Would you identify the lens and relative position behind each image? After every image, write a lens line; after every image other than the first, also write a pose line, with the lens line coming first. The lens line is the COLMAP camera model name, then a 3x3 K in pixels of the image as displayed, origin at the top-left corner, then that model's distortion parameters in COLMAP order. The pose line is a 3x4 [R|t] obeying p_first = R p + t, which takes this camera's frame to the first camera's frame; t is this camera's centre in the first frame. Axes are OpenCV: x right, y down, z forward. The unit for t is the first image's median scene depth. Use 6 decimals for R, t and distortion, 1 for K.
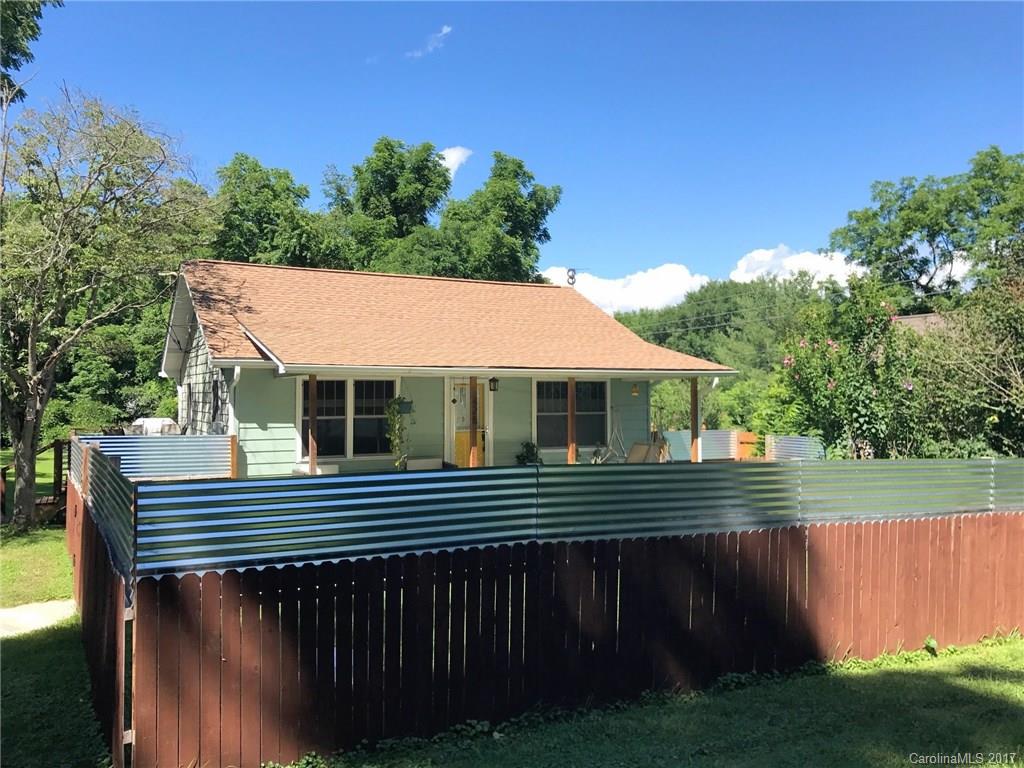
lens RADIAL K [[822.0, 0, 513.6], [0, 822.0, 366.5], [0, 0, 1]] dist [0.053010, -0.007005]
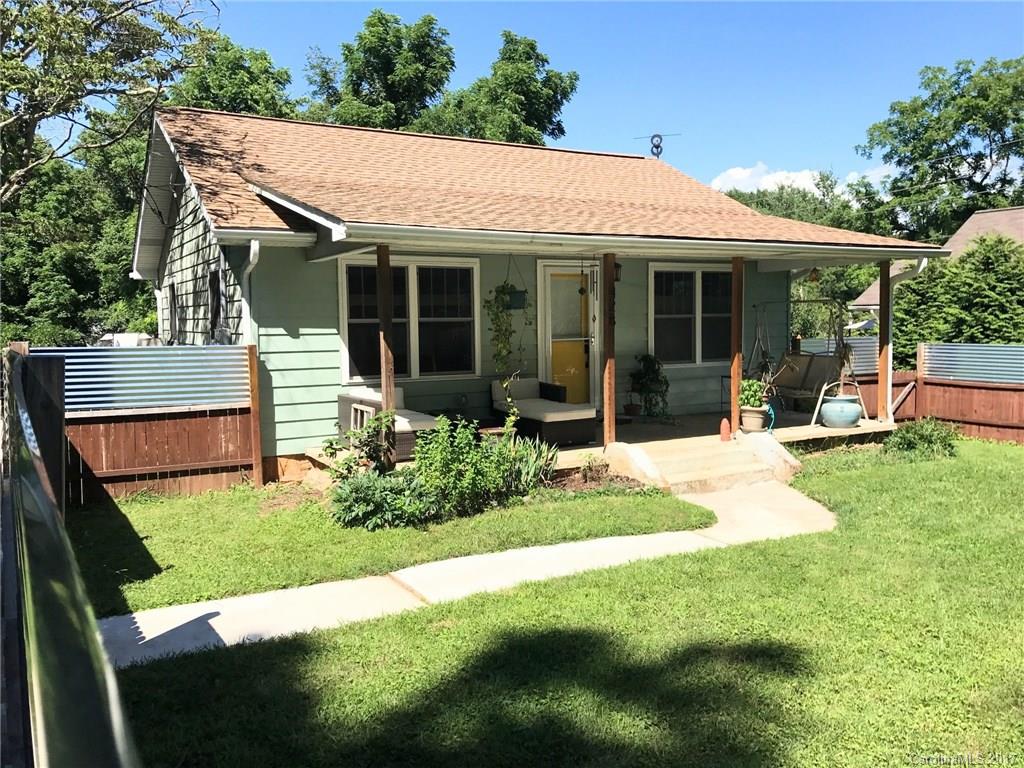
lens RADIAL K [[844.3, 0, 512.8], [0, 844.3, 358.8], [0, 0, 1]] dist [0.026271, -0.003458]
pose [[0.999595, -0.014005, 0.024754, -0.042901], [0.011931, 0.996559, 0.082019, 0.011972], [-0.025817, -0.081691, 0.996323, 0.092163]]
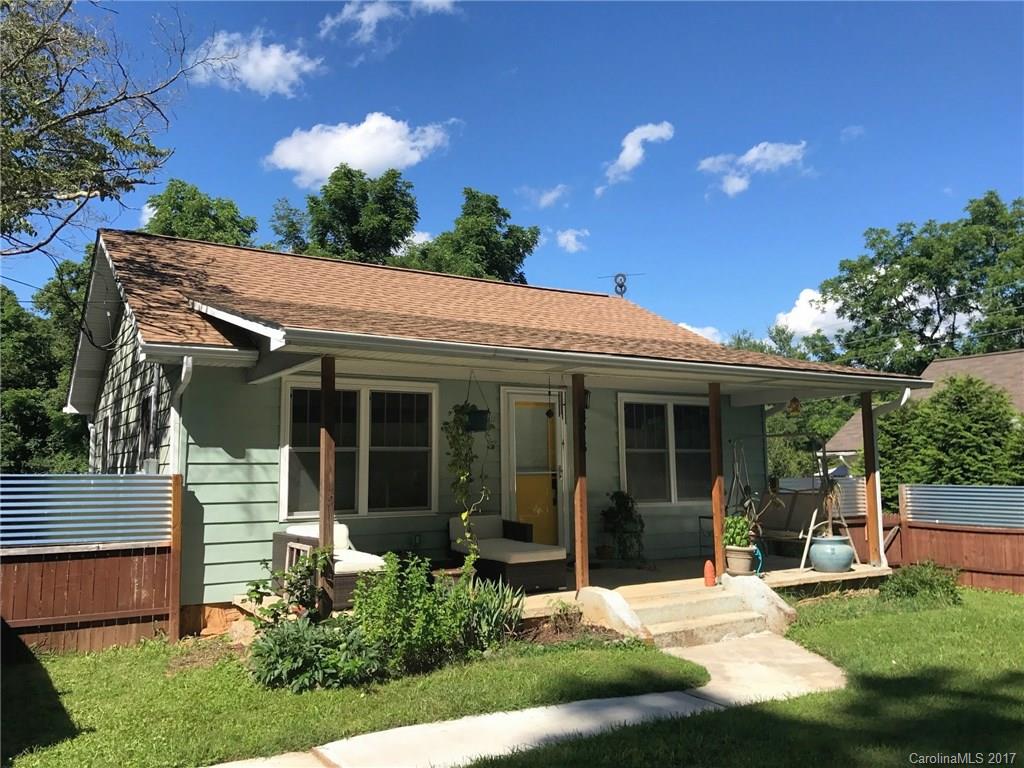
lens RADIAL K [[843.7, 0, 509.3], [0, 843.7, 365.7], [0, 0, 1]] dist [0.041929, -0.076134]
pose [[0.997792, -0.001308, 0.066397, -0.042062], [0.007278, 0.995938, -0.089745, 0.018380], [-0.066009, 0.090030, 0.993749, 0.111378]]
